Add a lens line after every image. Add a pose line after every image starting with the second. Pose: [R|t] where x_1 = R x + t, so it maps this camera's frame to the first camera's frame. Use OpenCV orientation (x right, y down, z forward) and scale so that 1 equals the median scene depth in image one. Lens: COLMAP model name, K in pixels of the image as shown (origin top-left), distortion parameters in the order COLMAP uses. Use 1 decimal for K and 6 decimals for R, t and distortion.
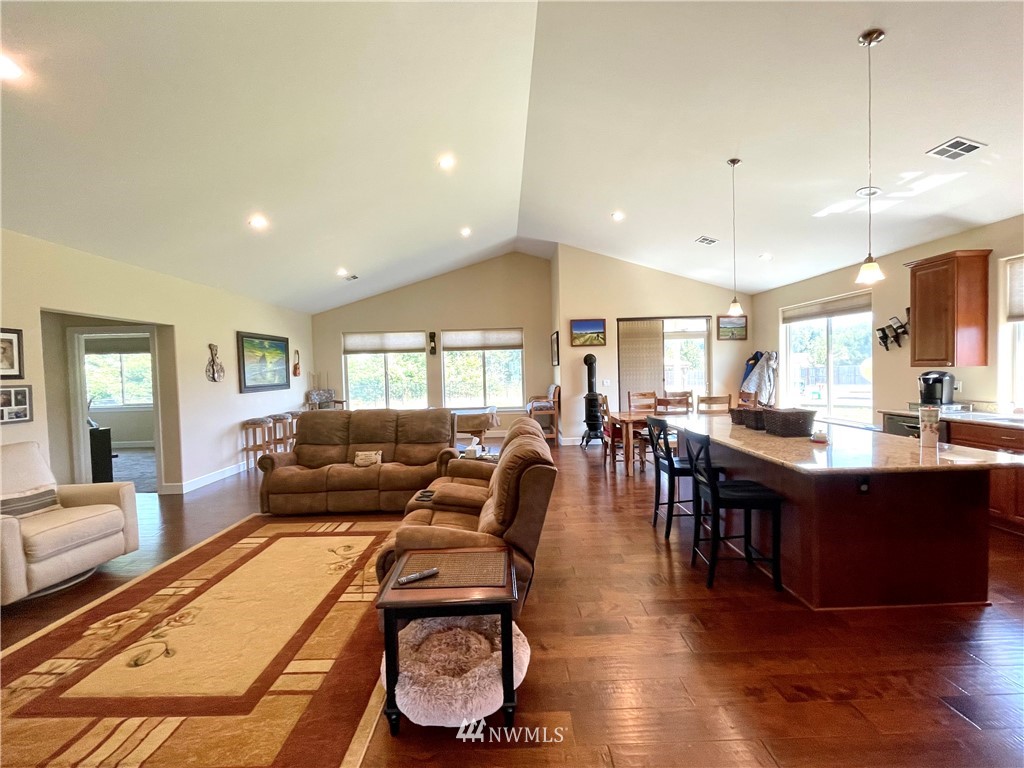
lens RADIAL K [[416.9, 0, 512.4], [0, 416.9, 382.9], [0, 0, 1]] dist [-0.001217, -0.000101]
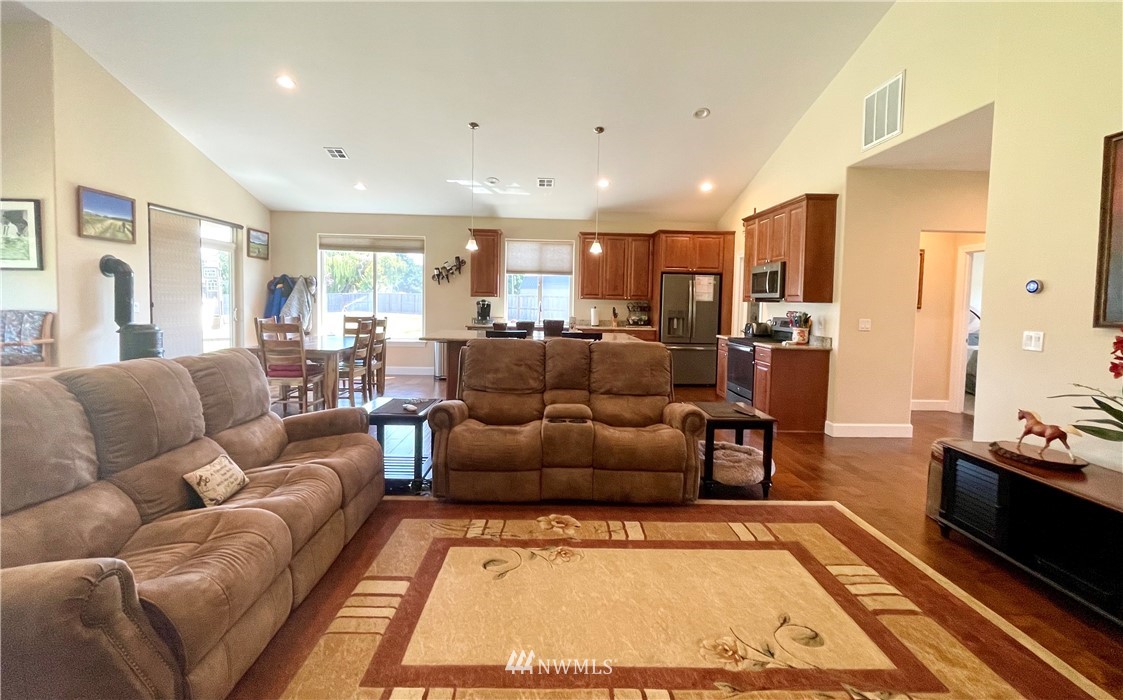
lens RADIAL K [[488.9, 0, 562.5], [0, 488.9, 325.0], [0, 0, 1]] dist [-0.001494, -0.000258]
pose [[-0.024123, -0.024091, 0.999419, -0.534260], [0.010327, 0.999650, 0.024346, 0.016319], [-0.999656, 0.010908, -0.023866, 0.442882]]
